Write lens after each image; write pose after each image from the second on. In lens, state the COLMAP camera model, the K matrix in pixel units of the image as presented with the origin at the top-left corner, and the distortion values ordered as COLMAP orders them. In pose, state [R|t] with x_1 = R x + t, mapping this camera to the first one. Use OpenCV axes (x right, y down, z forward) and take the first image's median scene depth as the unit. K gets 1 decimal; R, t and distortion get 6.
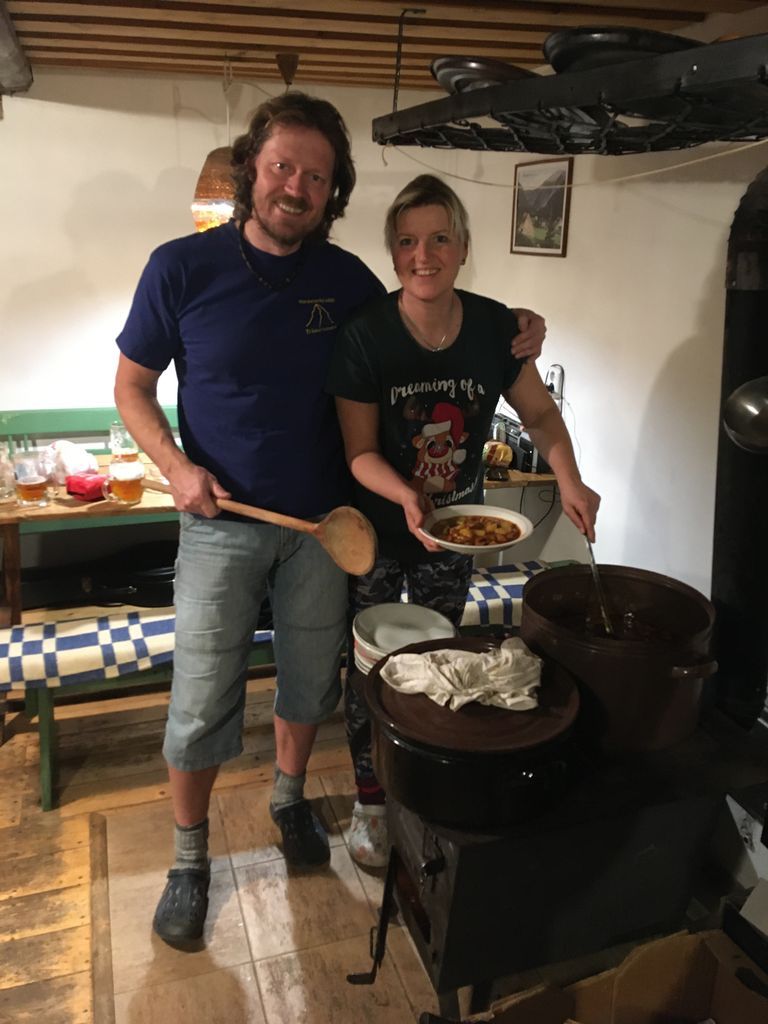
lens RADIAL K [[855.4, 0, 385.3], [0, 855.4, 512.8], [0, 0, 1]] dist [0.123482, -0.177195]
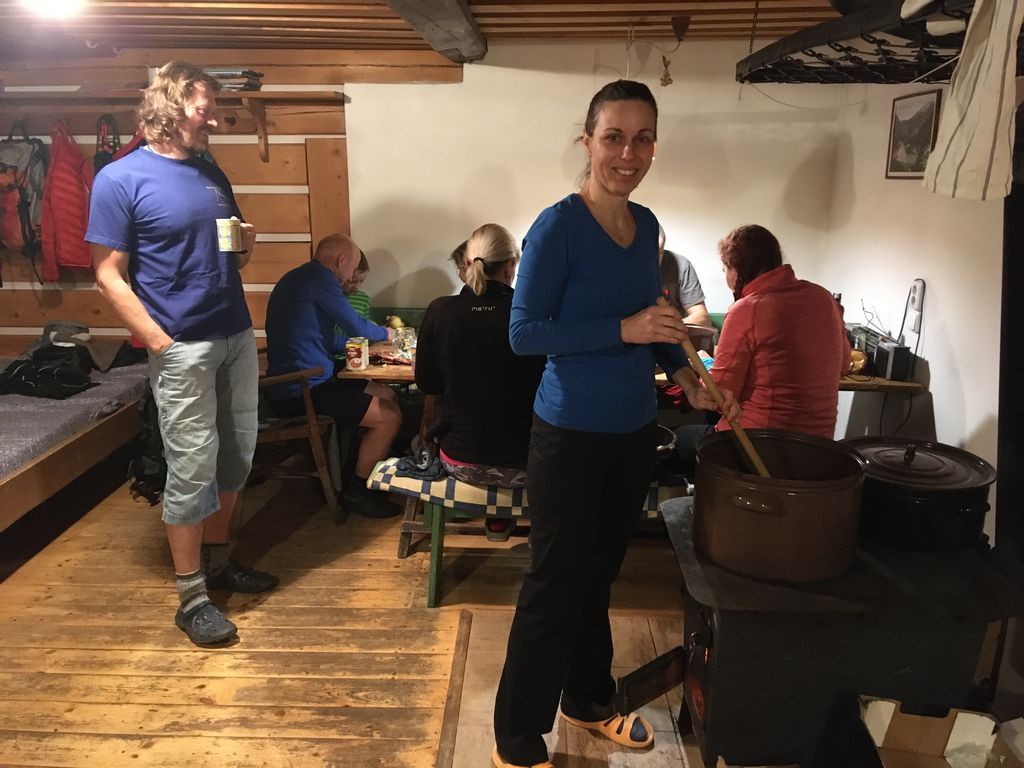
lens RADIAL K [[855.4, 0, 515.3], [0, 855.4, 379.4], [0, 0, 1]] dist [0.123482, -0.177195]
pose [[0.941972, 0.071910, -0.327900, 0.113661], [-0.102110, 0.991880, -0.075812, 0.097819], [0.319786, 0.104895, 0.941666, -0.174818]]
